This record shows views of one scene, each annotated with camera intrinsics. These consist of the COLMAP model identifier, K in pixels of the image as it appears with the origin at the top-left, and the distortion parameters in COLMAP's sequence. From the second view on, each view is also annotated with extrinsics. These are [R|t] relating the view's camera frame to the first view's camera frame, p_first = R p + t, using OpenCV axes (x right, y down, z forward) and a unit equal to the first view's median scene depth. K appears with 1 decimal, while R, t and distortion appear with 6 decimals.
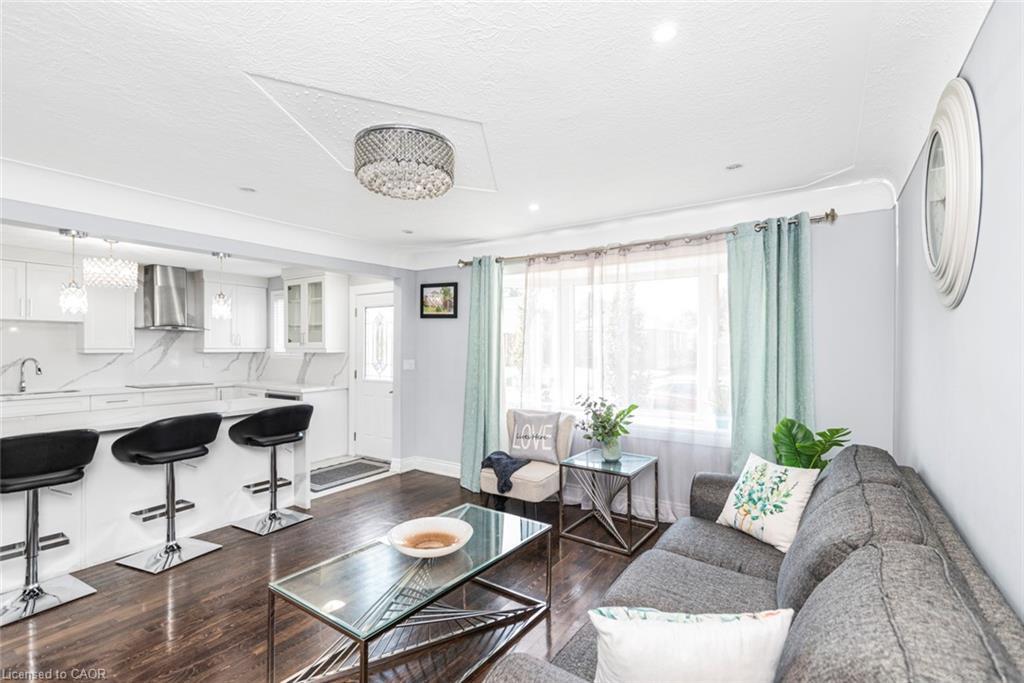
lens RADIAL K [[466.4, 0, 512.6], [0, 466.4, 346.5], [0, 0, 1]] dist [0.011688, 0.000057]
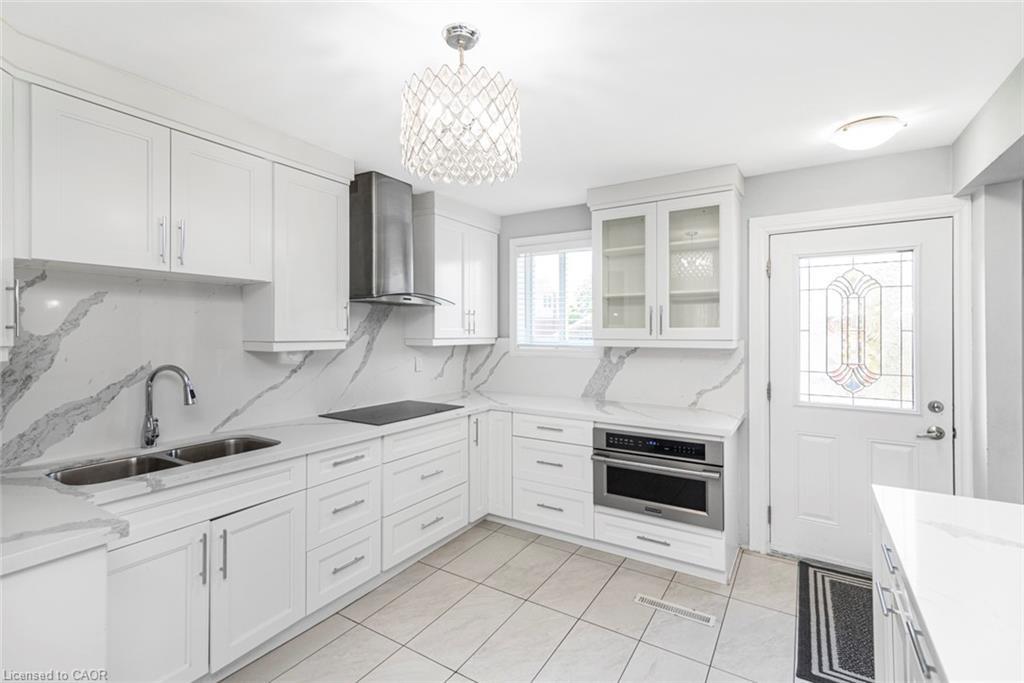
lens RADIAL K [[468.6, 0, 507.0], [0, 468.6, 329.7], [0, 0, 1]] dist [0.010210, 0.000113]
pose [[0.999718, 0.000566, 0.023753, -0.645698], [-0.000501, 0.999996, -0.002734, -0.005318], [-0.023755, 0.002721, 0.999714, 0.507956]]
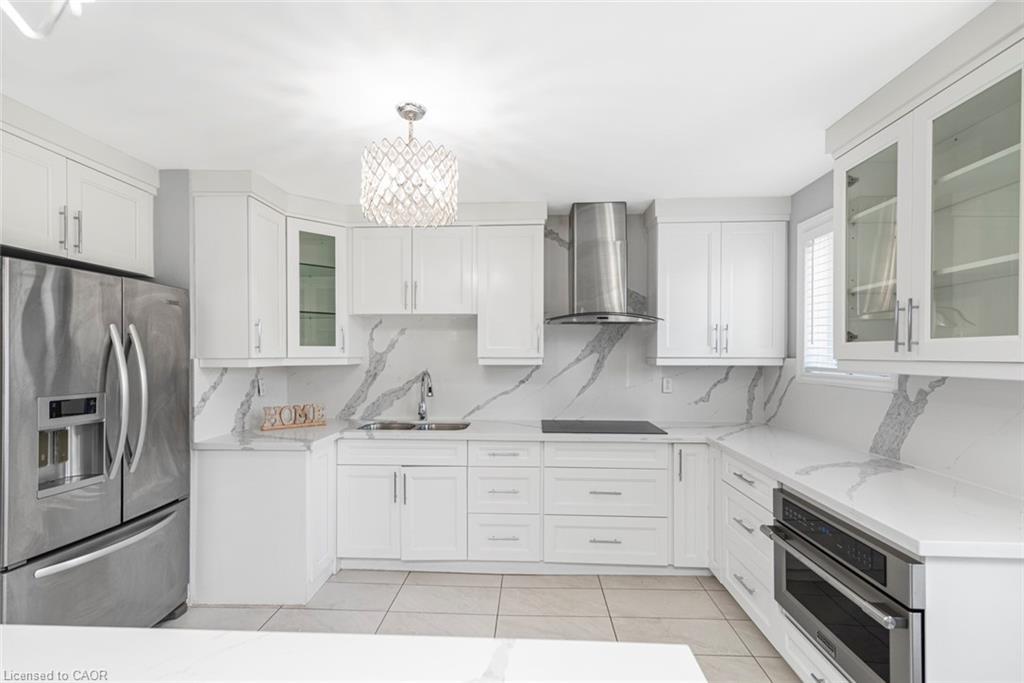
lens RADIAL K [[475.6, 0, 506.1], [0, 475.6, 356.5], [0, 0, 1]] dist [0.011757, 0.000020]
pose [[0.507058, 0.004652, -0.861900, -0.331901], [0.001515, 0.999979, 0.006288, -0.000769], [0.861911, -0.004494, 0.507040, 0.664018]]
